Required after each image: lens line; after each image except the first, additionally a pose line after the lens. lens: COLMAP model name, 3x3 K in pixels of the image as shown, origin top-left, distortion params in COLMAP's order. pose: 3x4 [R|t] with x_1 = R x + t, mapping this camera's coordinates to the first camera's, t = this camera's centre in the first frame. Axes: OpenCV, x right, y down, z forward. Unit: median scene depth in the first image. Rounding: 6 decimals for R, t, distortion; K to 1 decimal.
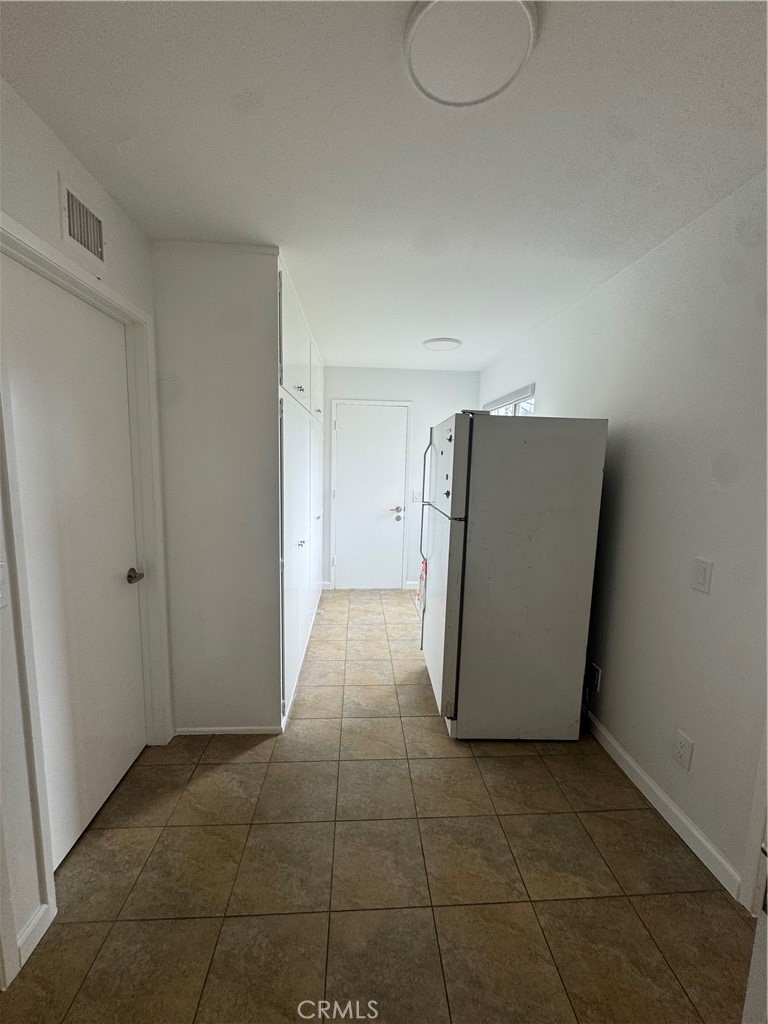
lens RADIAL K [[409.2, 0, 385.0], [0, 409.2, 512.4], [0, 0, 1]] dist [-0.003088, -0.000266]
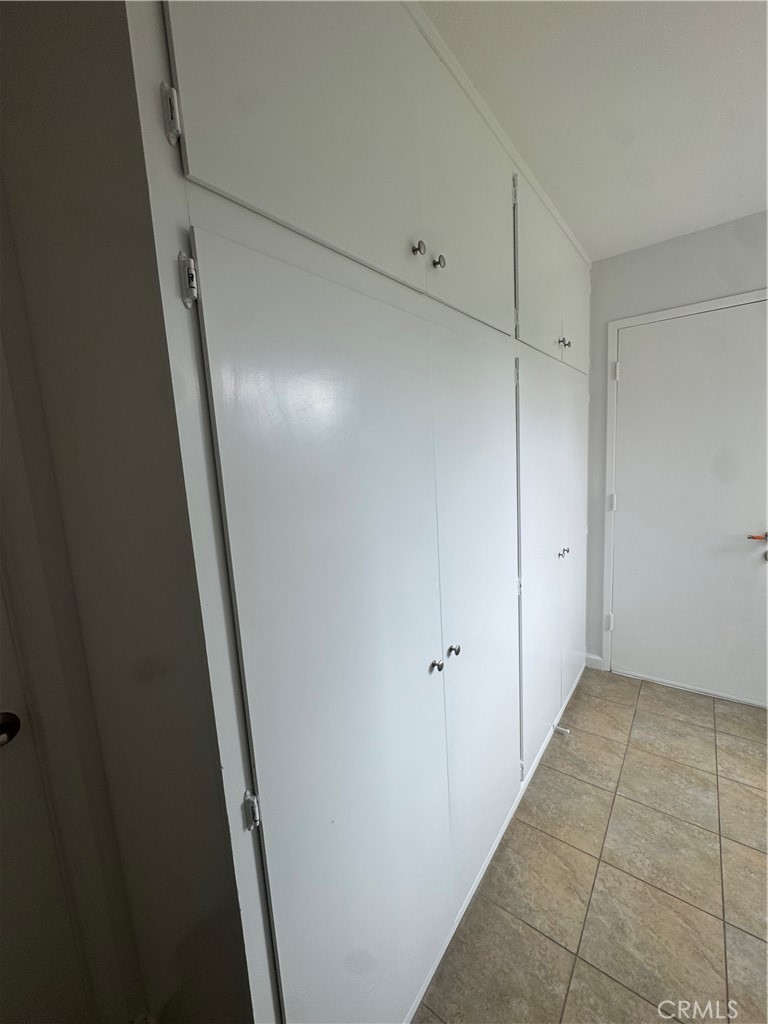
lens RADIAL K [[409.2, 0, 383.3], [0, 409.2, 516.5], [0, 0, 1]] dist [-0.003088, -0.000266]
pose [[0.746135, 0.022666, -0.665409, 0.011756], [0.012794, 0.998748, 0.048366, -0.058782], [0.665672, -0.044601, 0.744910, 0.429605]]
